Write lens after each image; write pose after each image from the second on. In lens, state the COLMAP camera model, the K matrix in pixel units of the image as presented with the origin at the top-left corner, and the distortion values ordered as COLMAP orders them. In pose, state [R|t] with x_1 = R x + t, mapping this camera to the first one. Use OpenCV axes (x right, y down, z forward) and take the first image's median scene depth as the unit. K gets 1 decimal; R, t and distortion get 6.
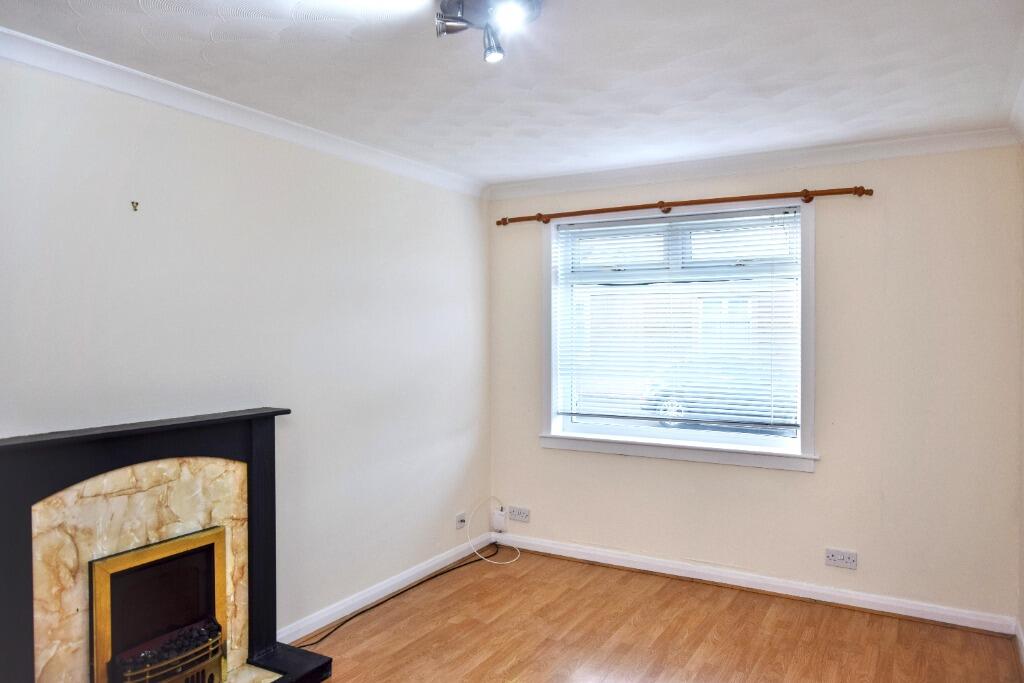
lens RADIAL K [[713.5, 0, 512.0], [0, 713.5, 341.5], [0, 0, 1]] dist [-0.005662, -0.002553]
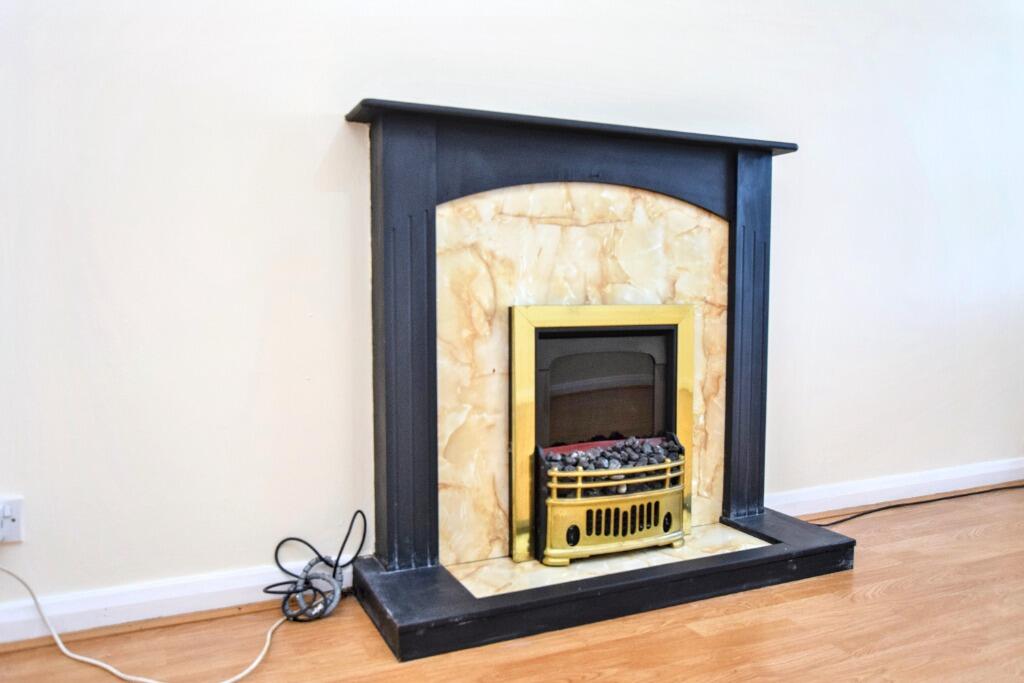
lens RADIAL K [[779.5, 0, 512.0], [0, 779.5, 341.5], [0, 0, 1]] dist [0.000506, 0.003520]
pose [[0.813220, 0.045177, -0.580200, -0.128465], [-0.008810, 0.997824, 0.065347, 0.267254], [0.581889, -0.048030, 0.811849, 0.337926]]
